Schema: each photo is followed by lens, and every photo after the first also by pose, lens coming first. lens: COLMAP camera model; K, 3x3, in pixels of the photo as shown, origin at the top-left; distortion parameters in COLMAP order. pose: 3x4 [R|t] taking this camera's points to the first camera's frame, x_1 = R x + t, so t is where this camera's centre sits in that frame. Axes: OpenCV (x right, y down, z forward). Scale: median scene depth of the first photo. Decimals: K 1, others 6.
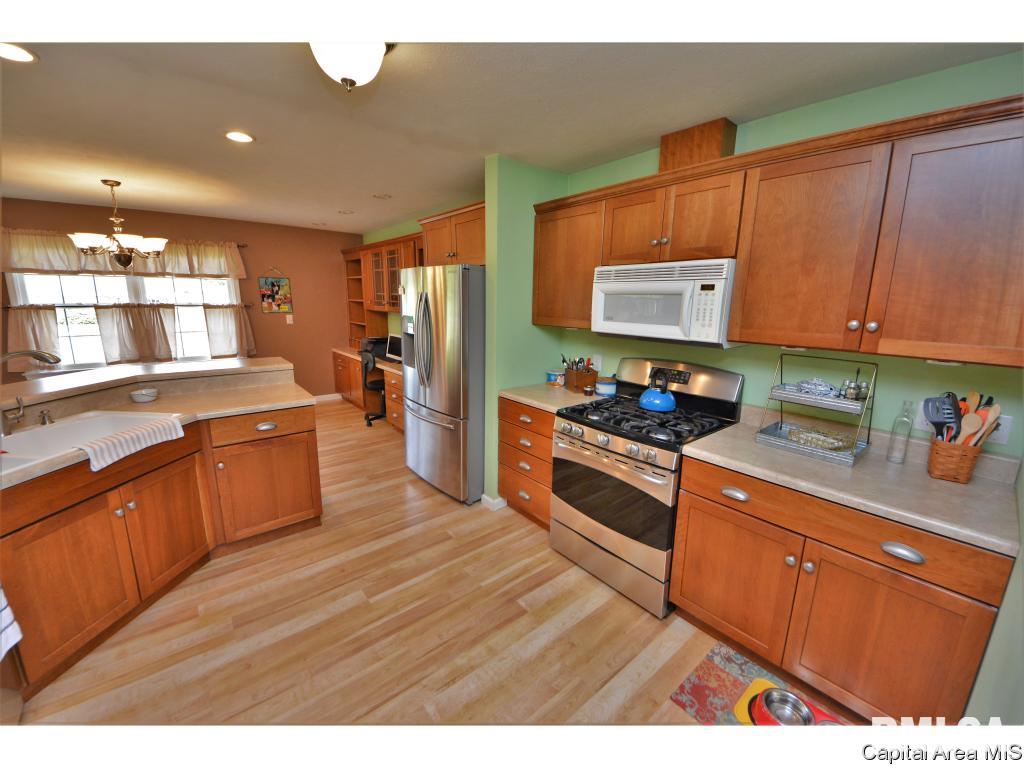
lens RADIAL K [[415.8, 0, 512.0], [0, 415.8, 382.0], [0, 0, 1]] dist [-0.012155, -0.003125]
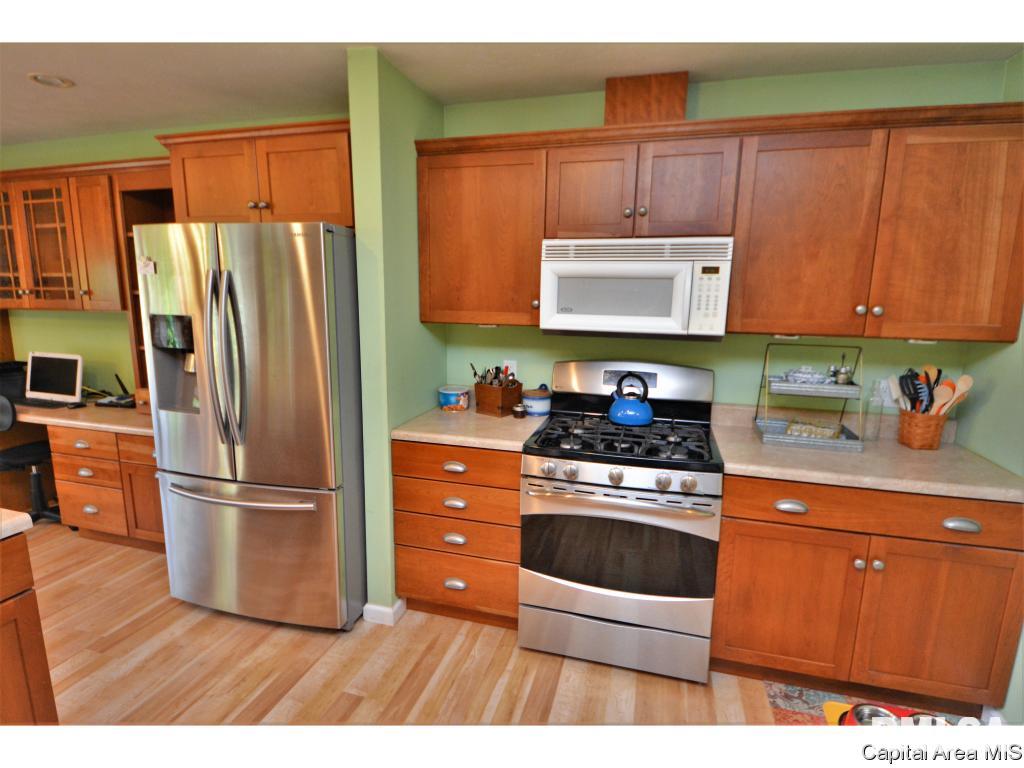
lens RADIAL K [[508.5, 0, 518.9], [0, 508.5, 381.2], [0, 0, 1]] dist [-0.005416, -0.000719]
pose [[0.810782, -0.098348, 0.577027, -0.409892], [0.111556, 0.993678, 0.012614, -0.054474], [-0.574620, 0.054144, 0.816627, 0.354108]]
